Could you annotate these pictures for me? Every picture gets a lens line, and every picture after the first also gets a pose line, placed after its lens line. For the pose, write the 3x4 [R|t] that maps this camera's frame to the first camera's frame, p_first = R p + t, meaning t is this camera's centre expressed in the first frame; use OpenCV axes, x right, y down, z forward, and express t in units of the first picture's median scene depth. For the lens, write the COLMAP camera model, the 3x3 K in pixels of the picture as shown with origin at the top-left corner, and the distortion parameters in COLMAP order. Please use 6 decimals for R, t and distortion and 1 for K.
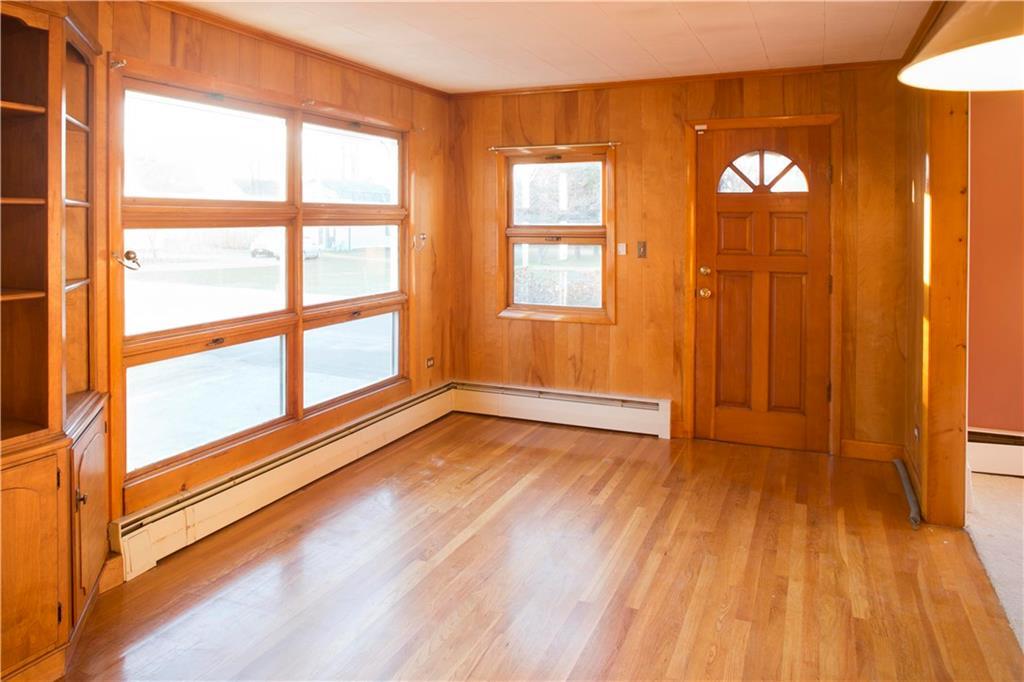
lens RADIAL K [[714.7, 0, 512.0], [0, 714.7, 341.0], [0, 0, 1]] dist [-0.003527, -0.001329]
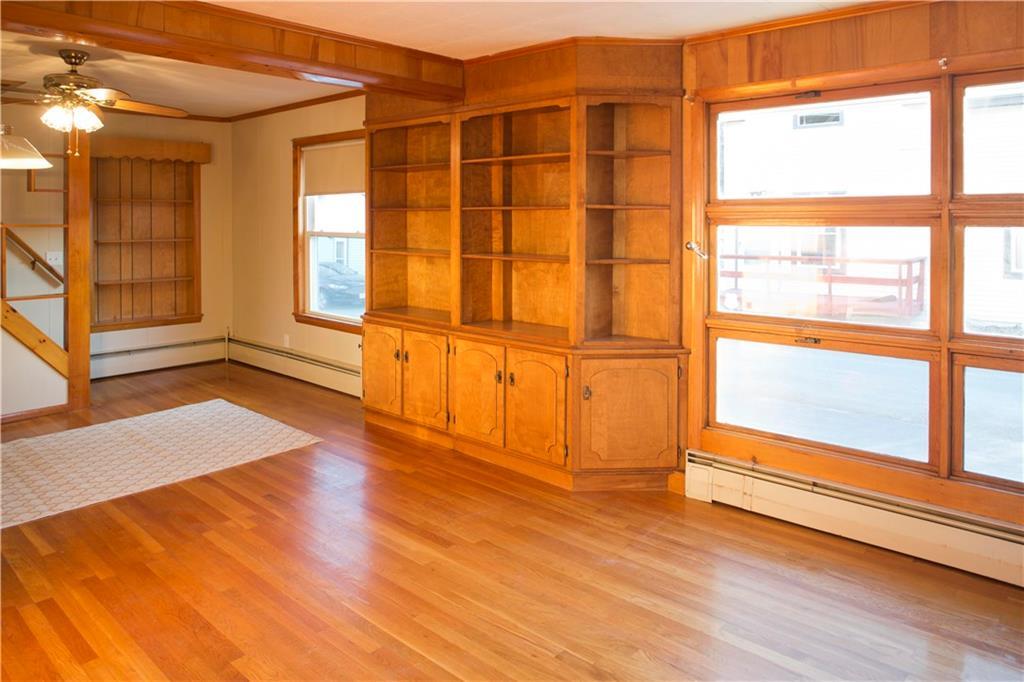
lens RADIAL K [[714.7, 0, 512.0], [0, 714.7, 341.0], [0, 0, 1]] dist [-0.003527, -0.001329]
pose [[-0.311180, 0.161868, -0.936465, 0.671734], [-0.158303, 0.962793, 0.219021, -0.156064], [0.937074, 0.216400, -0.273978, 0.914227]]
